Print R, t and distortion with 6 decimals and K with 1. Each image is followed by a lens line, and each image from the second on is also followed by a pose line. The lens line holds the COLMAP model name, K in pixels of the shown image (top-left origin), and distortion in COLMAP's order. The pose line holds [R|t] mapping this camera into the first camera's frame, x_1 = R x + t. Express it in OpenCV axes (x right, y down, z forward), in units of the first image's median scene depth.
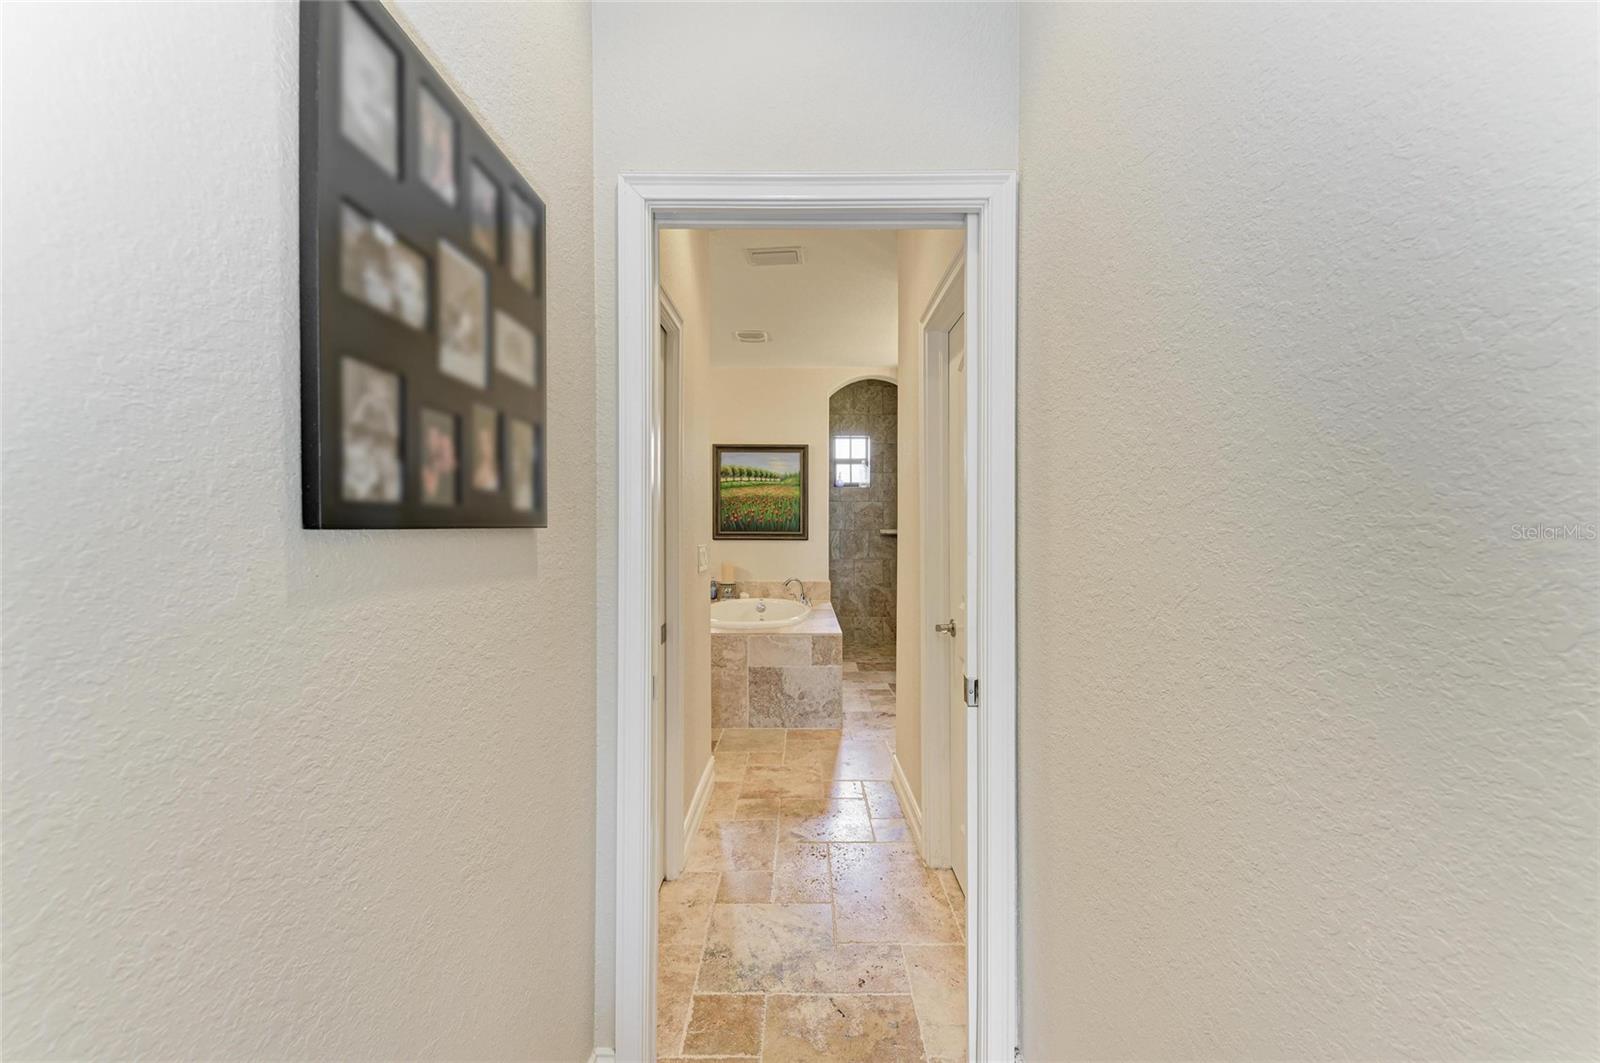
lens RADIAL K [[607.0, 0, 798.6], [0, 607.0, 529.5], [0, 0, 1]] dist [0.000440, -0.000114]
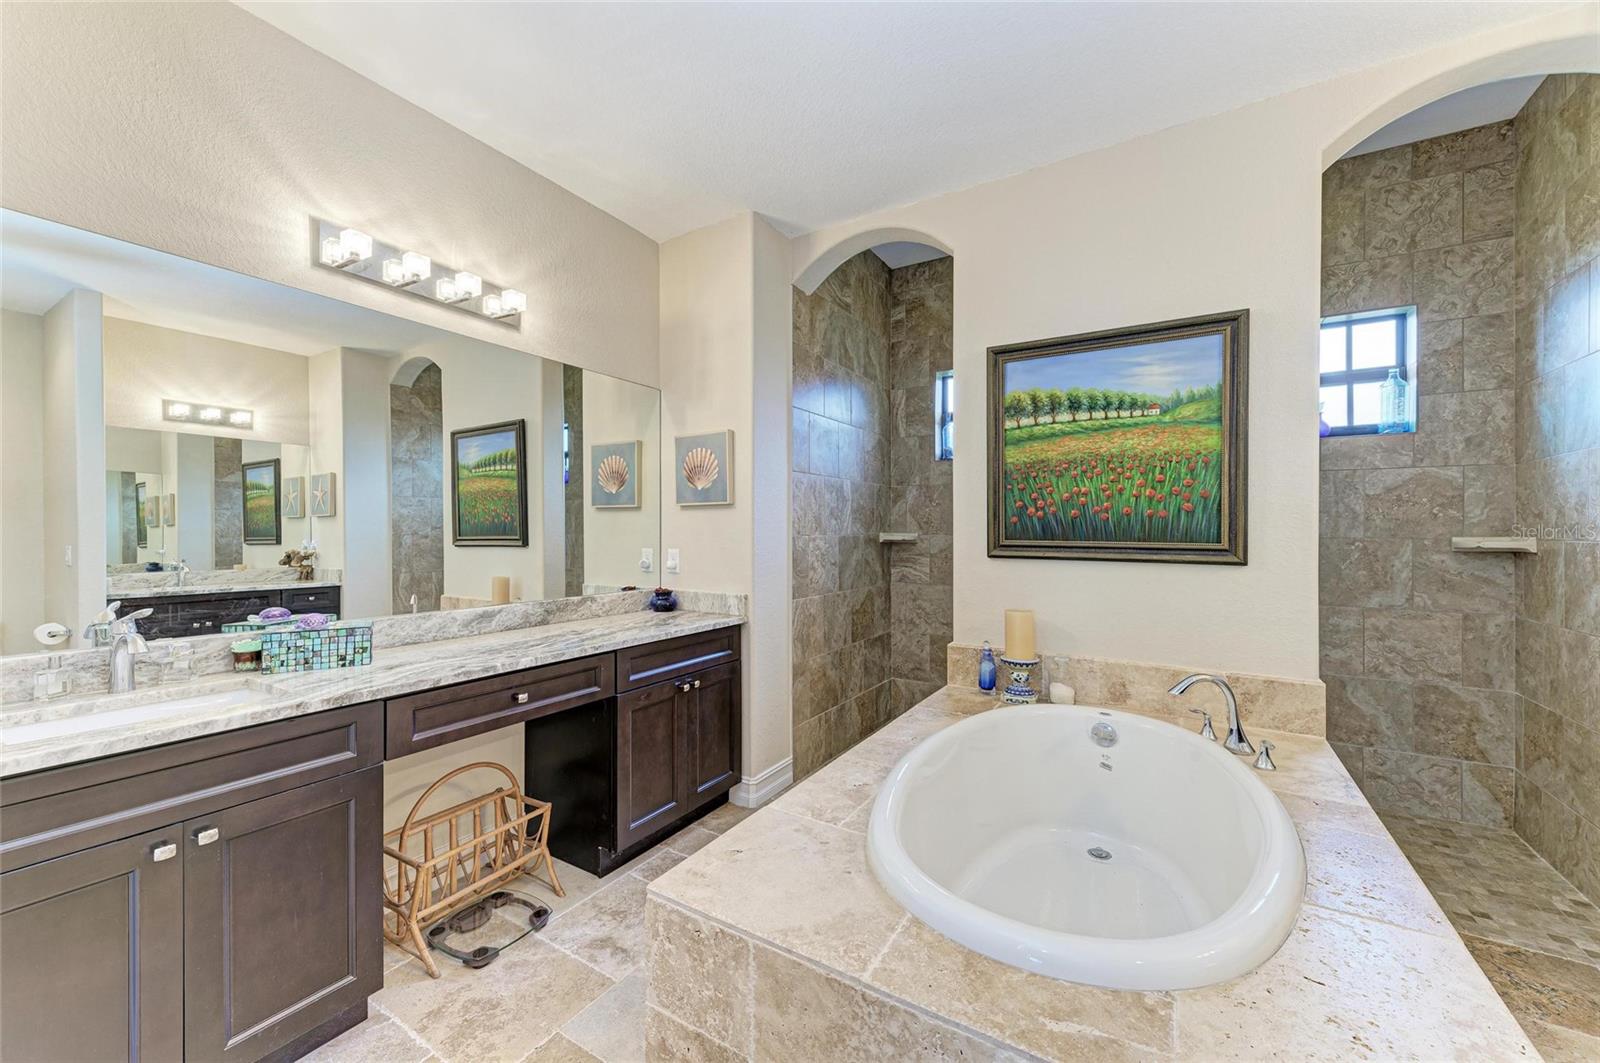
lens RADIAL K [[607.0, 0, 788.9], [0, 607.0, 530.3], [0, 0, 1]] dist [0.000440, -0.000114]
pose [[0.843155, 0.001839, -0.537667, -0.021505], [-0.003538, 0.999991, -0.002129, -0.002401], [0.537659, 0.003698, 0.843154, 0.535248]]
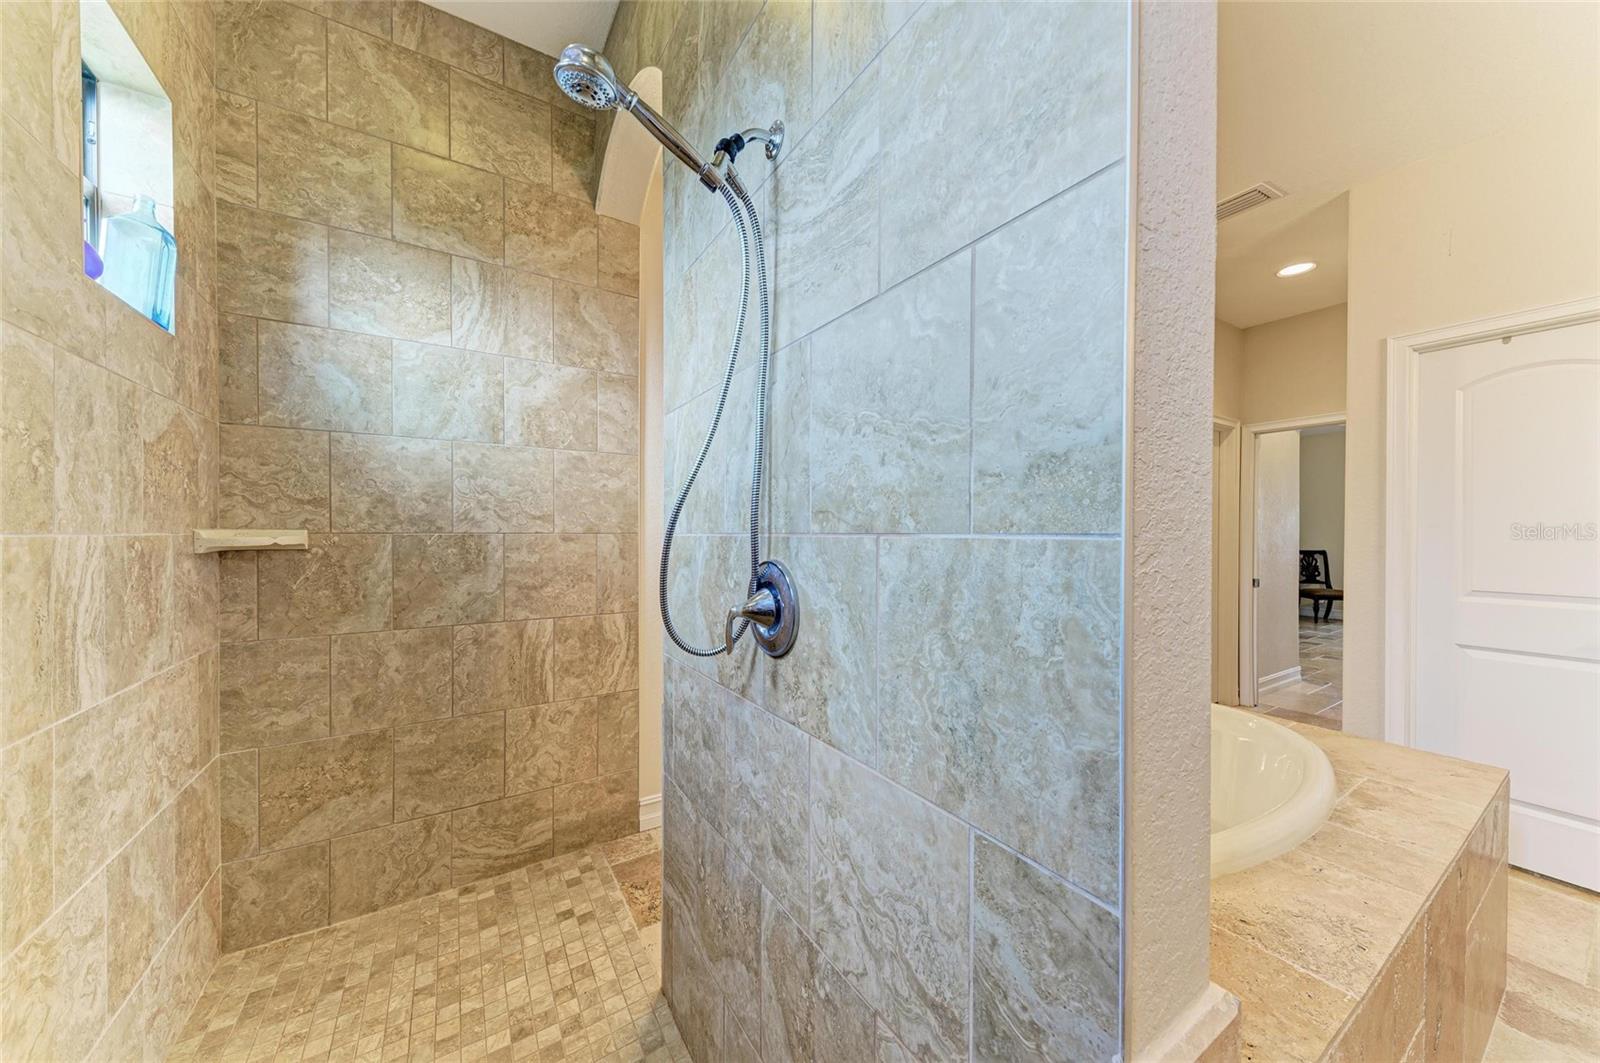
lens RADIAL K [[554.9, 0, 806.1], [0, 554.9, 531.9], [0, 0, 1]] dist [0.014142, -0.001410]
pose [[-0.536974, -0.006955, 0.843570, -0.234637], [-0.002789, 0.999975, 0.006469, -0.001867], [-0.843594, 0.001122, -0.536980, 1.171348]]
